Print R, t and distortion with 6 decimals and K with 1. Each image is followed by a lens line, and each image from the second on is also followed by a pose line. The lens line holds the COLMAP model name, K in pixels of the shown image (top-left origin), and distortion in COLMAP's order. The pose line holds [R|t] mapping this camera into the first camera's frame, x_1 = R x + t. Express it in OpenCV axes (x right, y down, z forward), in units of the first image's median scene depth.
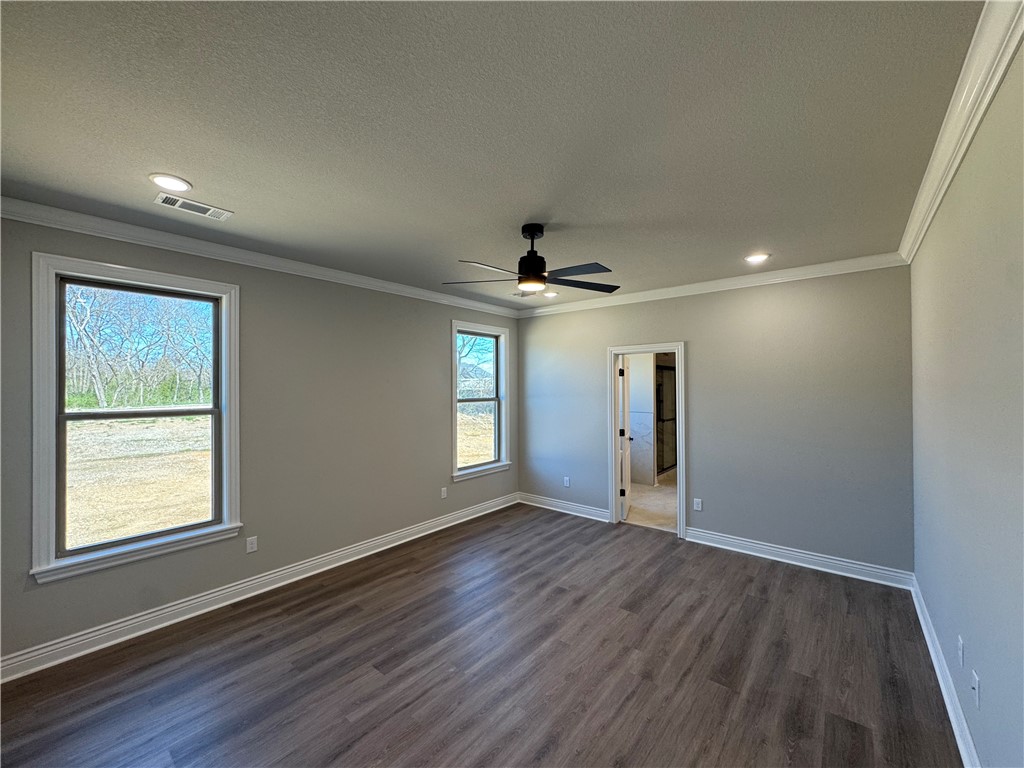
lens RADIAL K [[410.3, 0, 512.0], [0, 410.3, 384.0], [0, 0, 1]] dist [-0.003790, -0.000082]
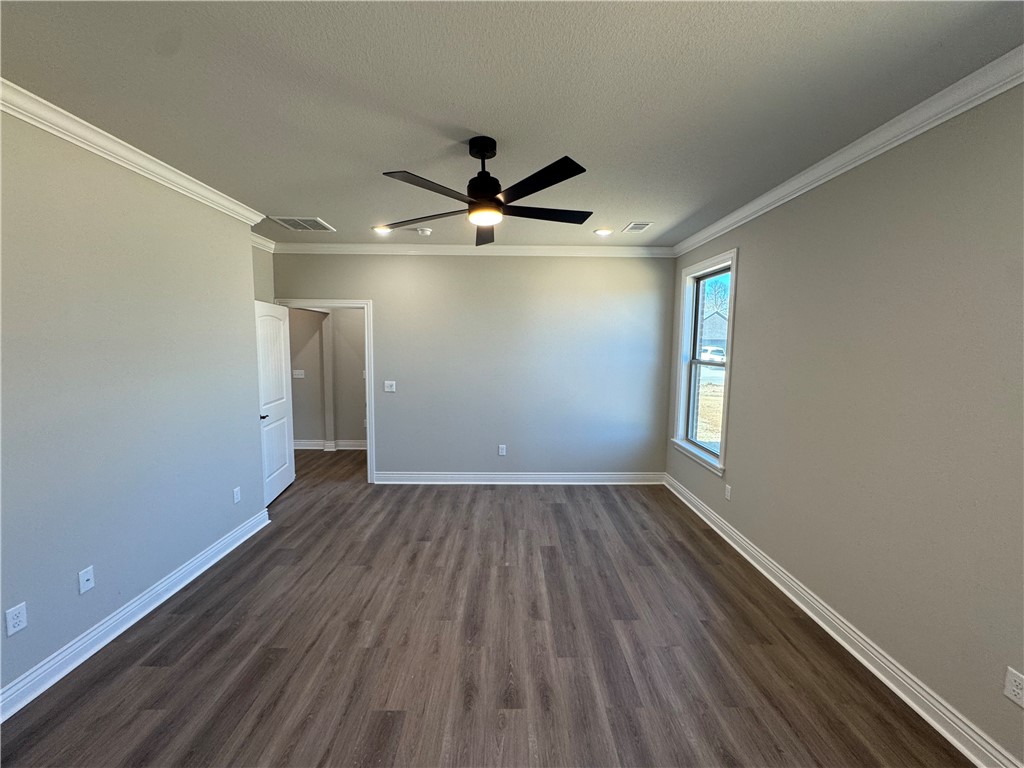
lens RADIAL K [[410.3, 0, 512.0], [0, 410.3, 384.0], [0, 0, 1]] dist [-0.003790, -0.000082]
pose [[-0.762718, 0.063366, -0.643620, 0.576378], [-0.000443, 0.995137, 0.098498, 0.007352], [0.646731, 0.075412, -0.758981, 1.764424]]
